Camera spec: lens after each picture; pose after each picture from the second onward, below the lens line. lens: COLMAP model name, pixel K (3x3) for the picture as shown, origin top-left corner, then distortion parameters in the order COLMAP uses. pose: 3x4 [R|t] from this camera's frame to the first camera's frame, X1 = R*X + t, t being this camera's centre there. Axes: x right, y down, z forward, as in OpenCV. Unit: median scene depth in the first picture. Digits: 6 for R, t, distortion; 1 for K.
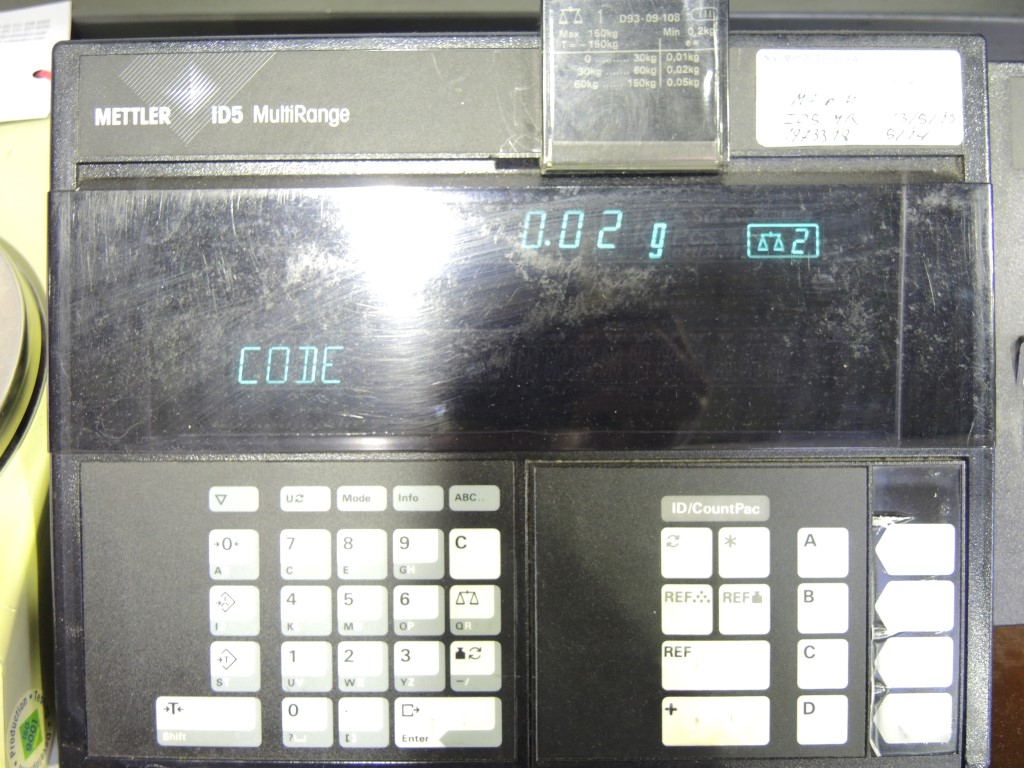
lens RADIAL K [[941.6, 0, 509.6], [0, 941.6, 379.4], [0, 0, 1]] dist [-0.005579, -0.094073]
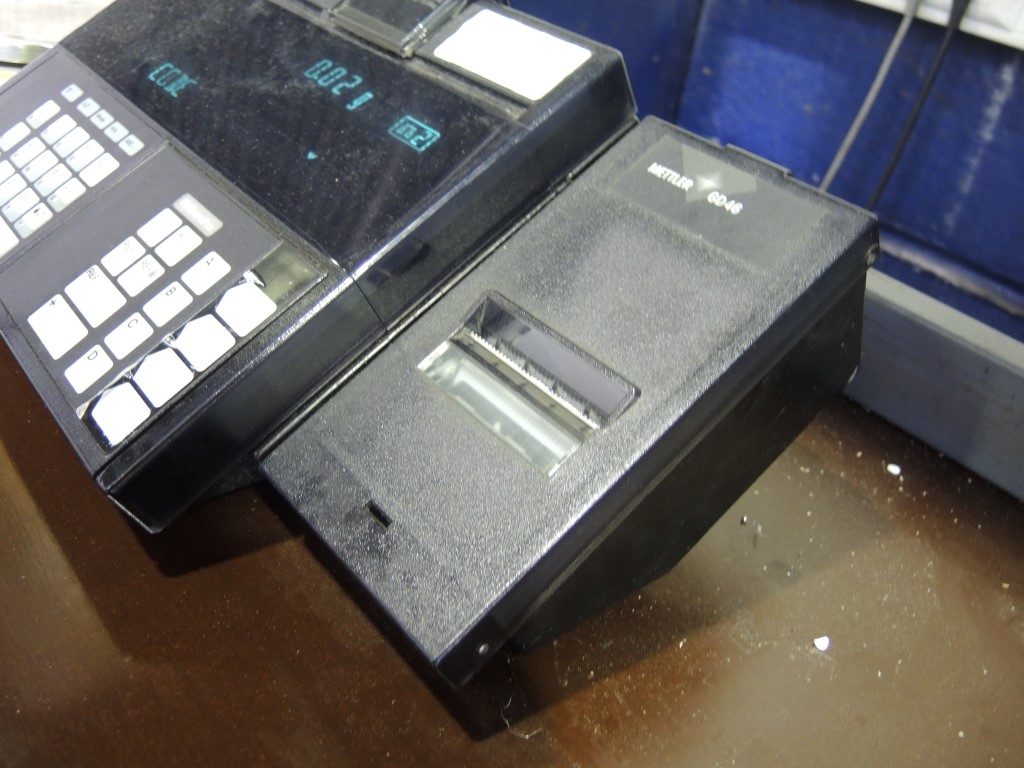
lens RADIAL K [[941.6, 0, 509.6], [0, 941.6, 379.4], [0, 0, 1]] dist [-0.005579, -0.094073]
pose [[0.630444, 0.497962, -0.595461, 1.321721], [-0.722555, 0.656780, -0.215764, 0.249310], [0.283645, 0.566280, 0.773868, 0.280584]]
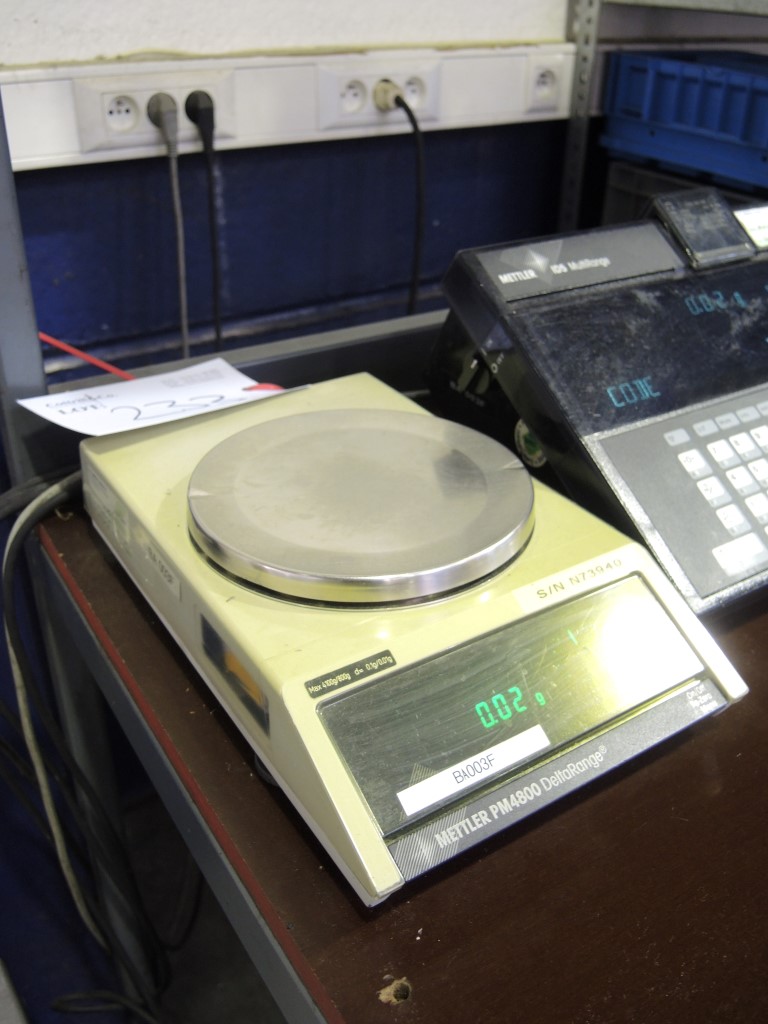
lens RADIAL K [[941.6, 0, 401.7], [0, 941.6, 513.1], [0, 0, 1]] dist [-0.005579, -0.094073]
pose [[0.836068, -0.257993, 0.484180, -1.562871], [0.450677, 0.826241, -0.337958, 0.589256], [-0.312859, 0.500765, 0.807065, -0.140648]]
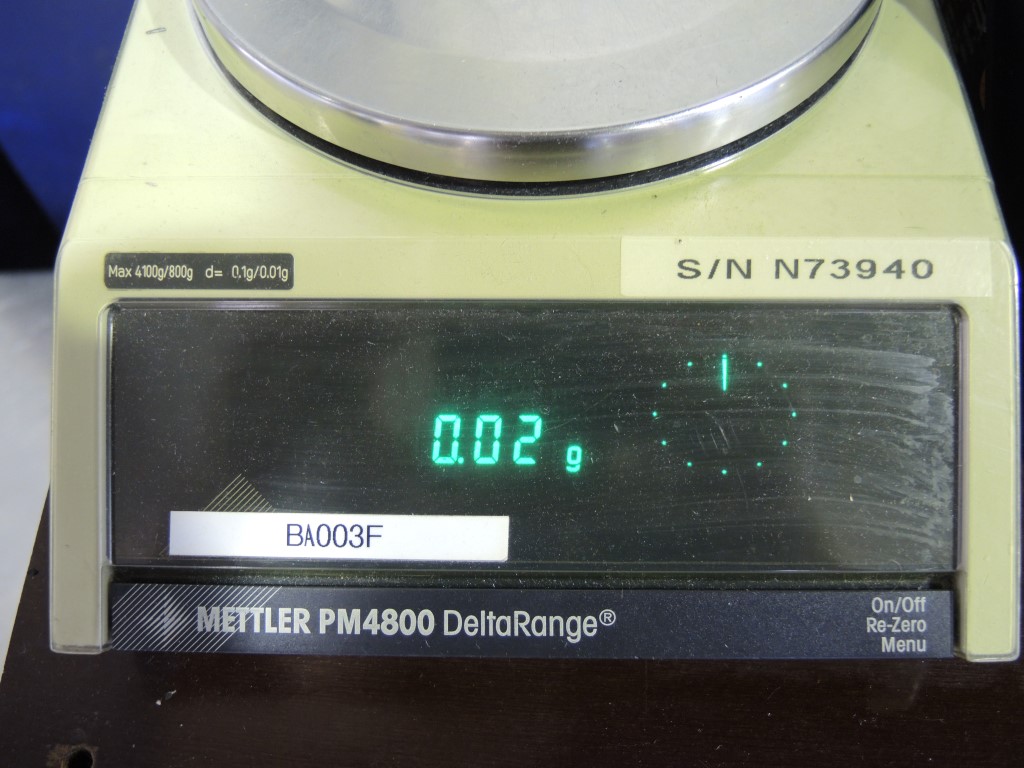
lens RADIAL K [[941.6, 0, 509.6], [0, 941.6, 379.4], [0, 0, 1]] dist [-0.005579, -0.094073]
pose [[0.999727, 0.016072, -0.016976, -0.857641], [-0.014919, 0.997709, 0.065994, 0.345970], [0.017998, -0.065722, 0.997676, 0.343276]]
